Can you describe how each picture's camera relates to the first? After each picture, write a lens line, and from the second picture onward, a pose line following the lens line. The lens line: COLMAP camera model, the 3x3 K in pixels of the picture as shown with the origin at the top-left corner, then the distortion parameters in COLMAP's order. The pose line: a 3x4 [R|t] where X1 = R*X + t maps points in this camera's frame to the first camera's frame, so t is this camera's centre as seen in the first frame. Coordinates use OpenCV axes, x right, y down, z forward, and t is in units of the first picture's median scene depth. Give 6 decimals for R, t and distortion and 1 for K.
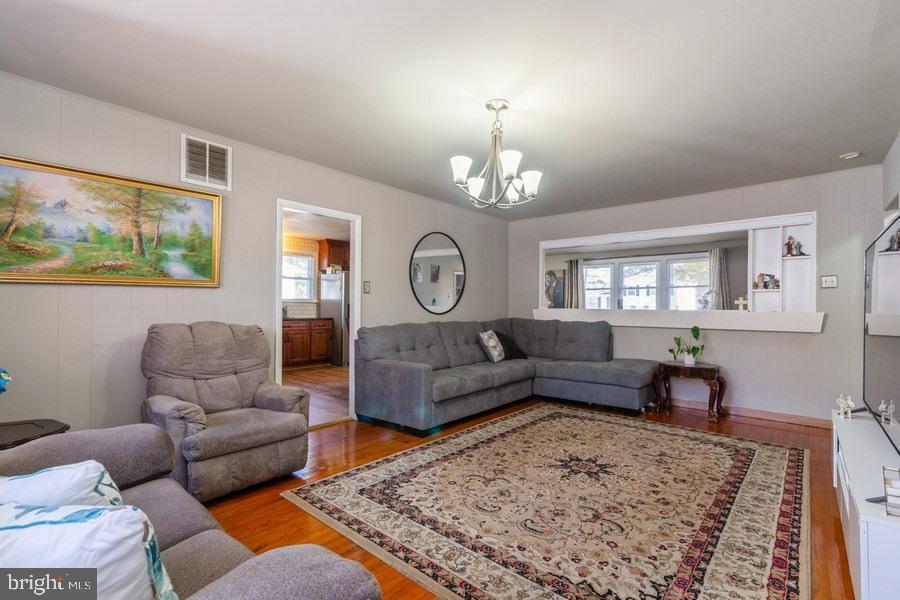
lens RADIAL K [[409.6, 0, 448.2], [0, 409.6, 303.2], [0, 0, 1]] dist [-0.003506, -0.000138]
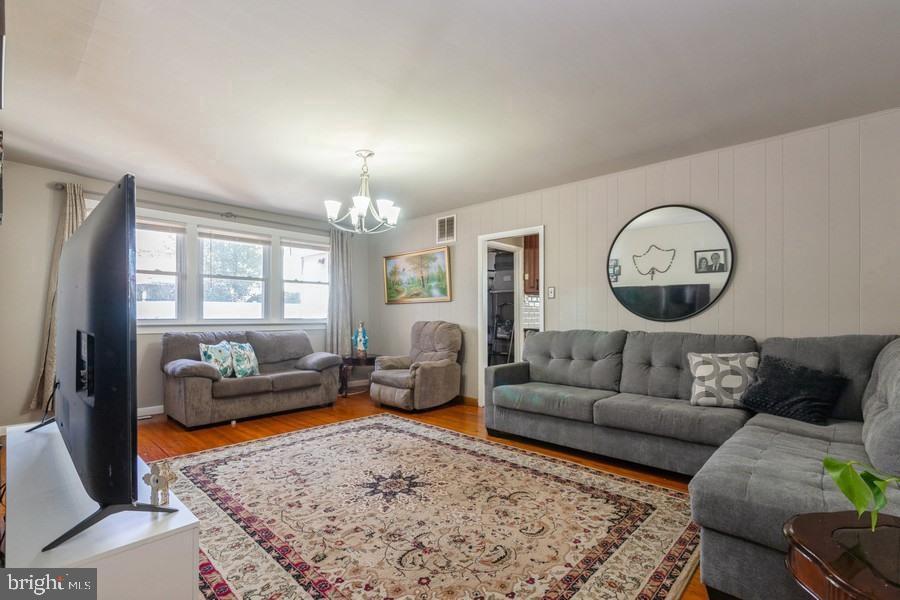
lens RADIAL K [[409.6, 0, 446.6], [0, 409.6, 307.1], [0, 0, 1]] dist [-0.003506, -0.000138]
pose [[-0.031883, -0.021586, -0.999258, 1.315255], [0.008582, 0.999724, -0.021870, 0.026929], [0.999455, -0.009272, -0.031689, 1.218501]]
